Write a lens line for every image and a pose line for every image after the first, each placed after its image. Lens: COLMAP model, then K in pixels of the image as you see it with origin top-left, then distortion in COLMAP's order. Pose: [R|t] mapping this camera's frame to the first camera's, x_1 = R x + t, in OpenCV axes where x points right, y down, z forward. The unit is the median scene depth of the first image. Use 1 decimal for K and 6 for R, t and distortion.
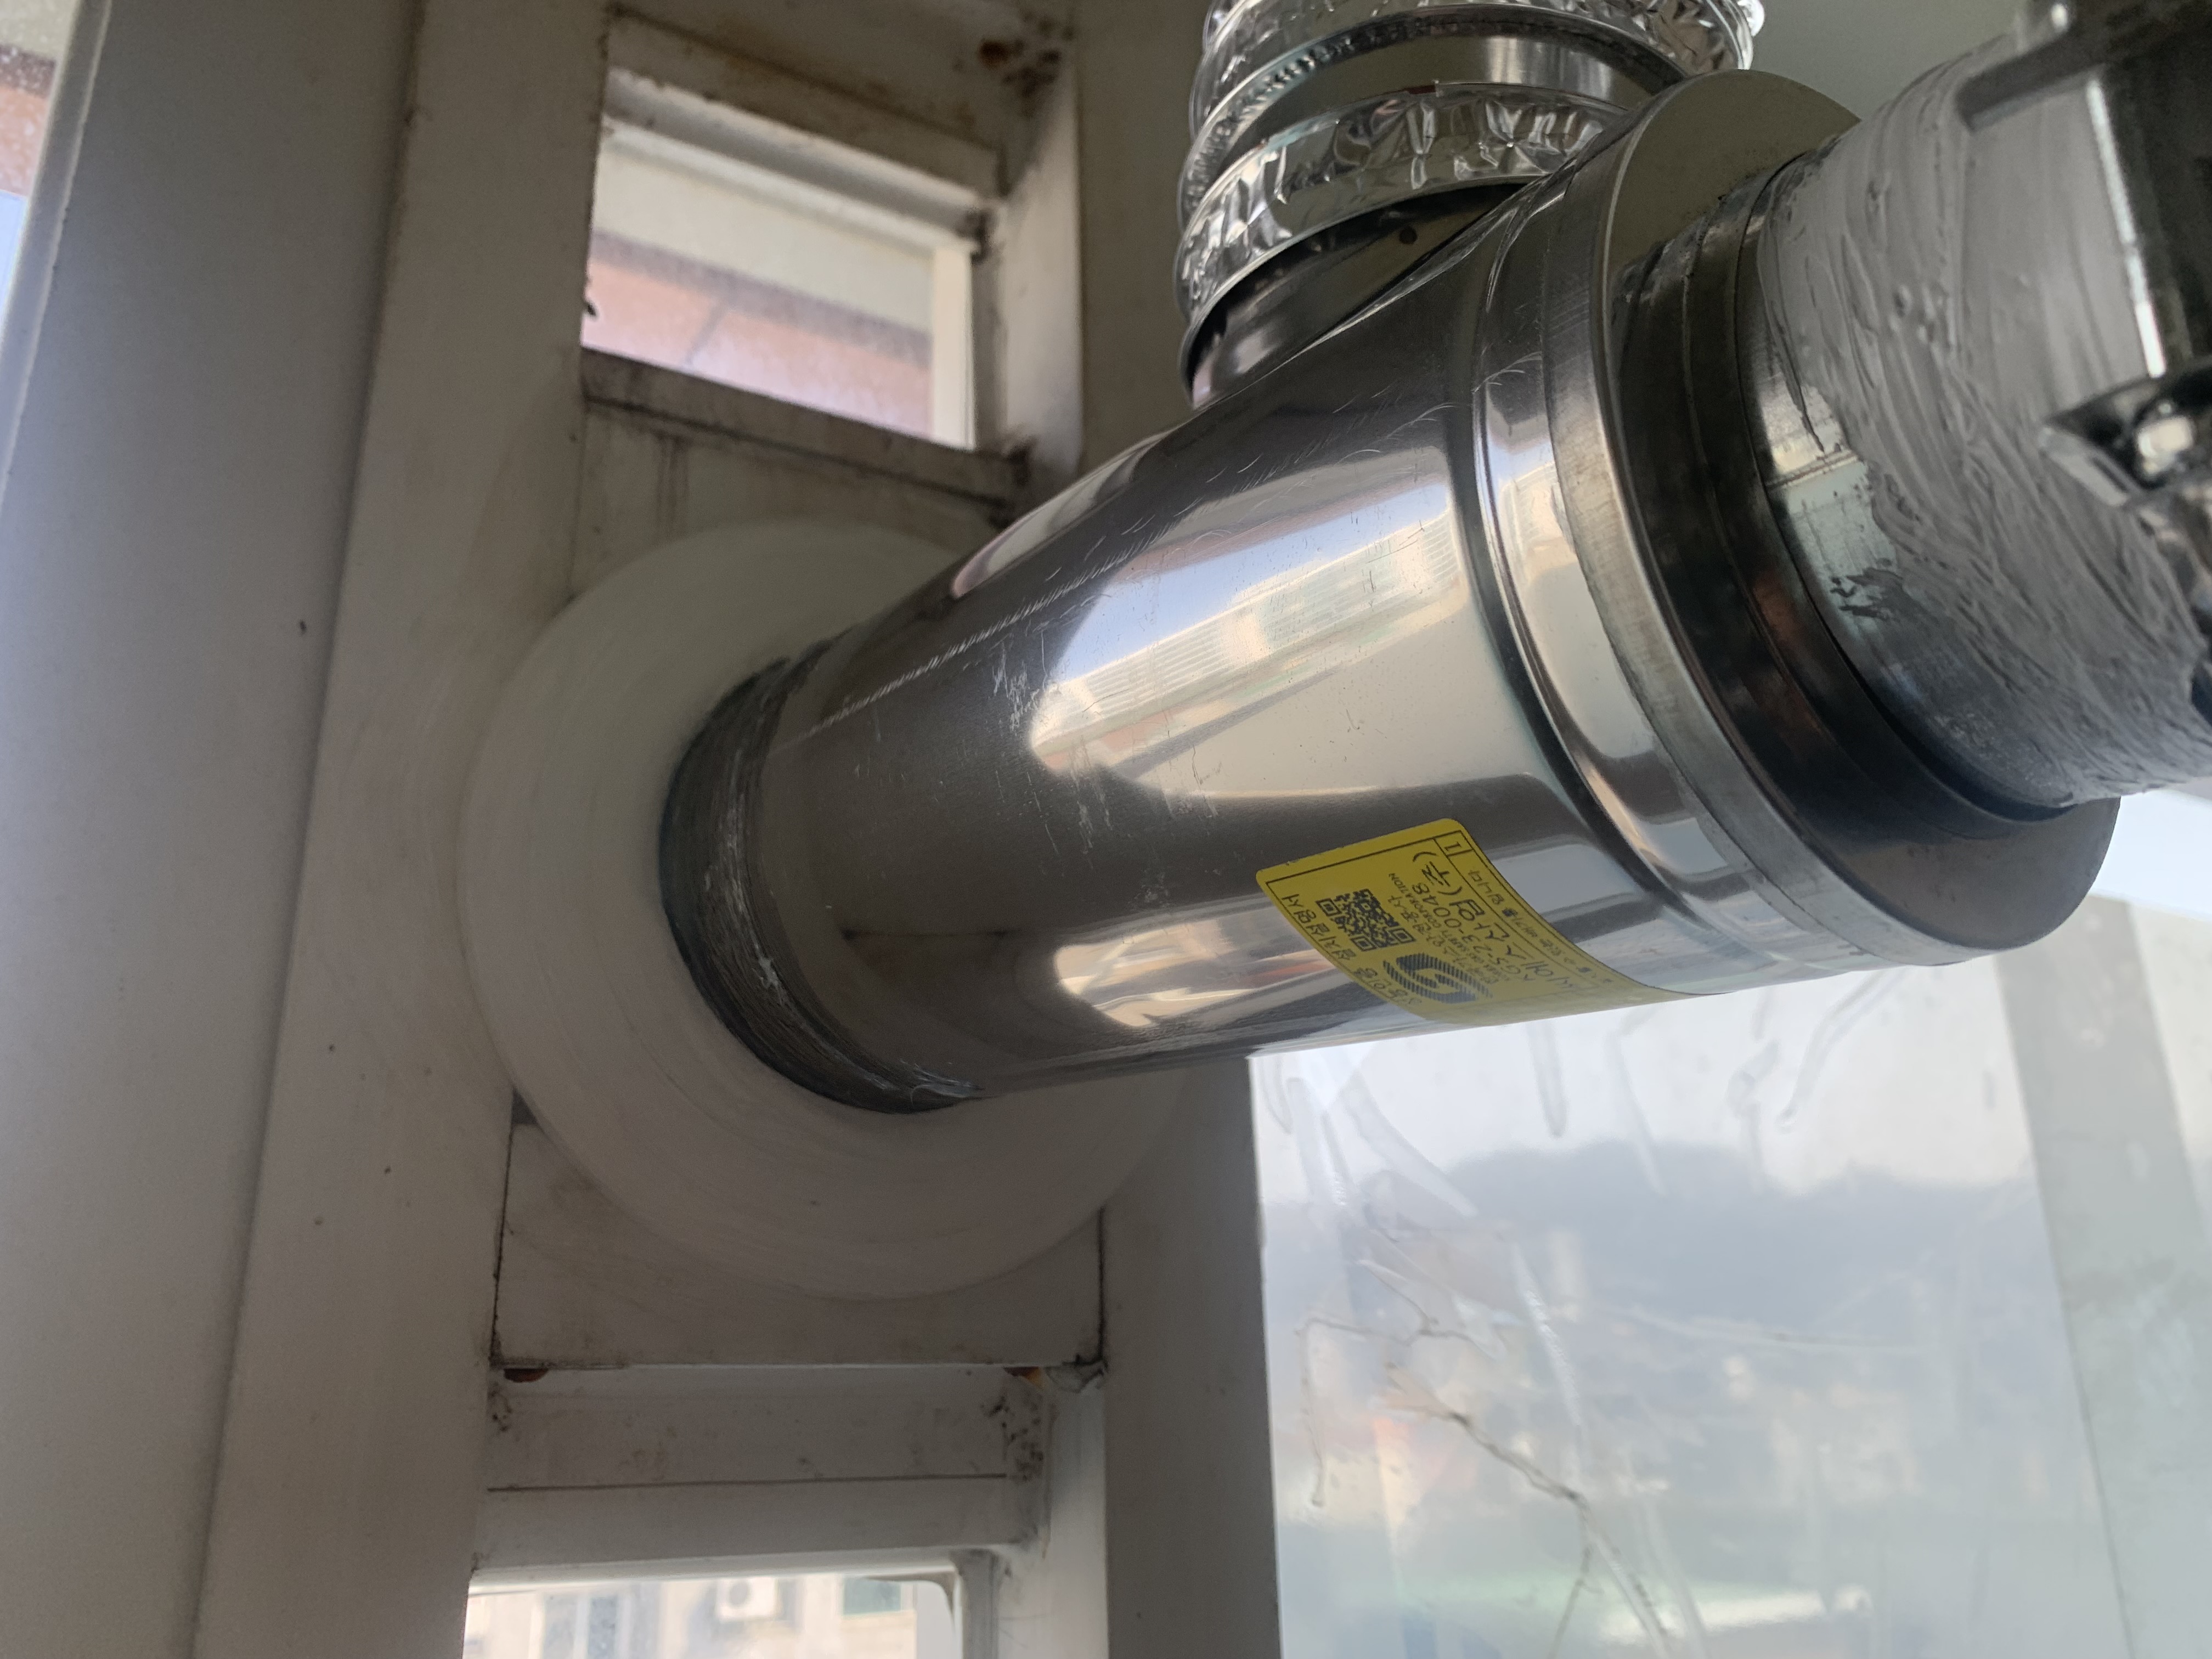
lens RADIAL K [[1779.7, 0, 1106.0], [0, 1779.7, 829.5], [0, 0, 1]] dist [-0.004294, -0.001983]
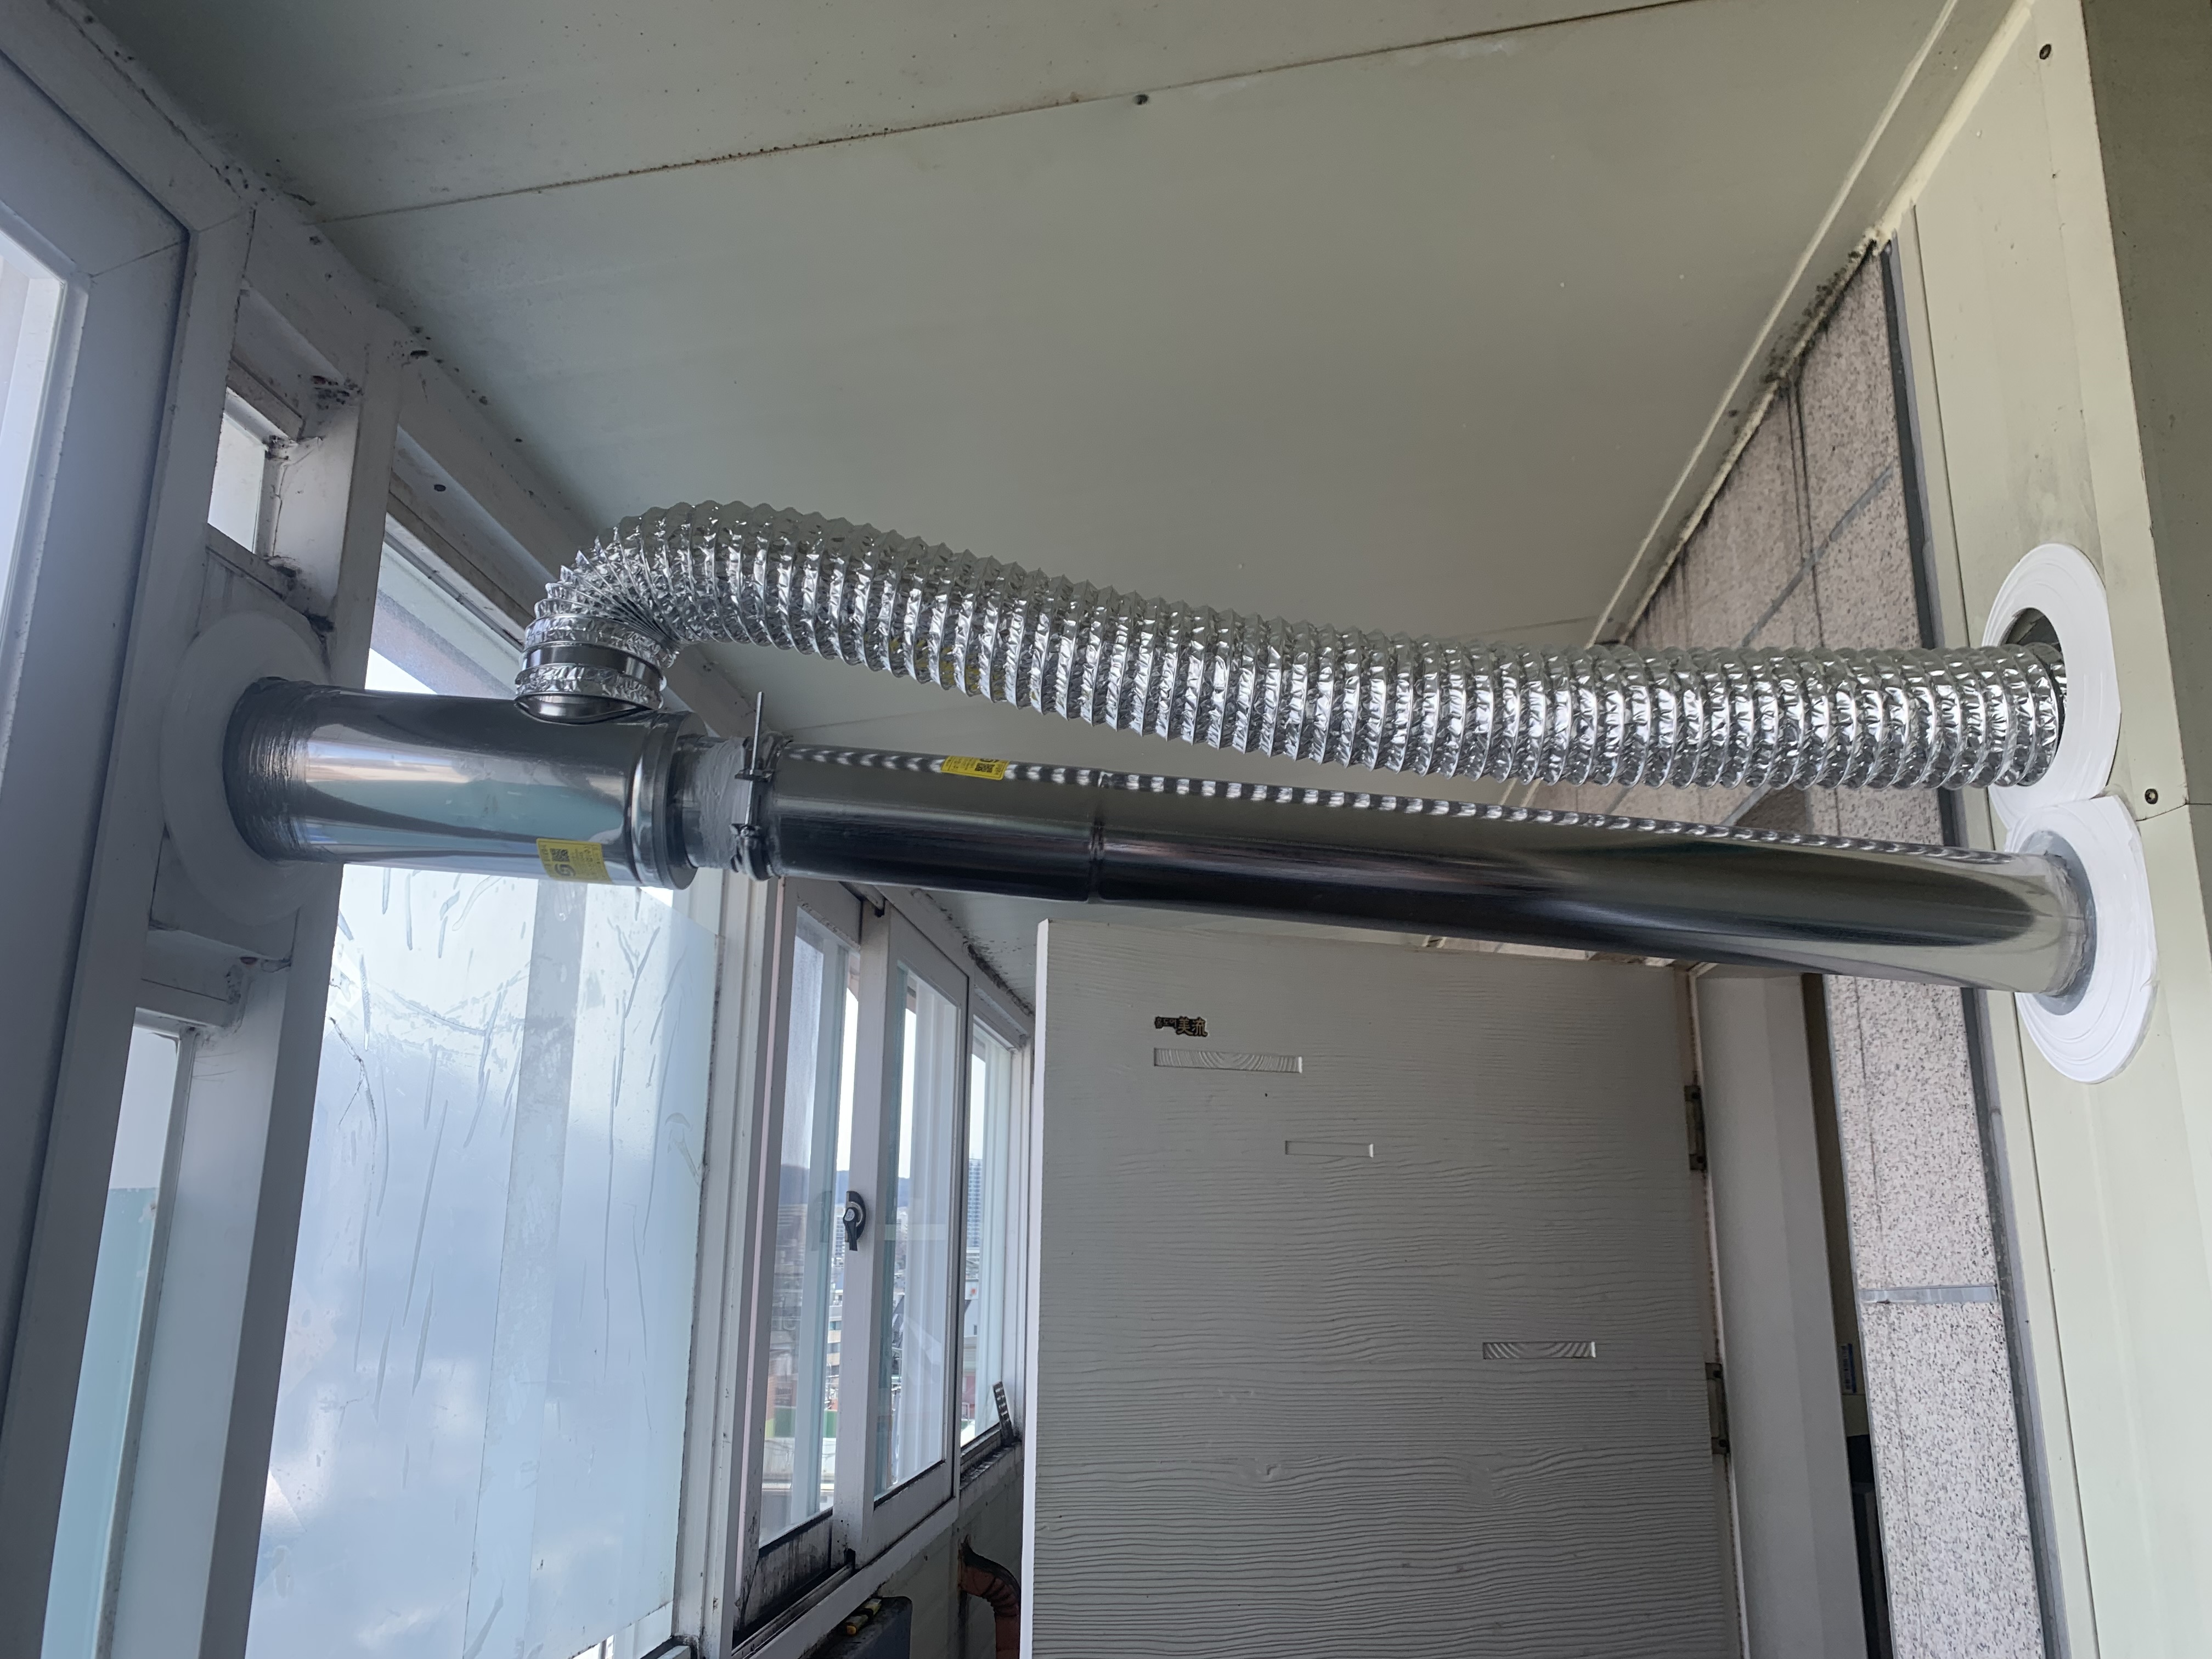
lens RADIAL K [[1779.7, 0, 1106.0], [0, 1779.7, 829.5], [0, 0, 1]] dist [-0.004294, -0.001983]
pose [[0.585187, 0.227665, 0.778283, -1.324082], [-0.285456, 0.956180, -0.065071, -0.061588], [-0.758993, -0.184087, 0.624533, -1.459112]]
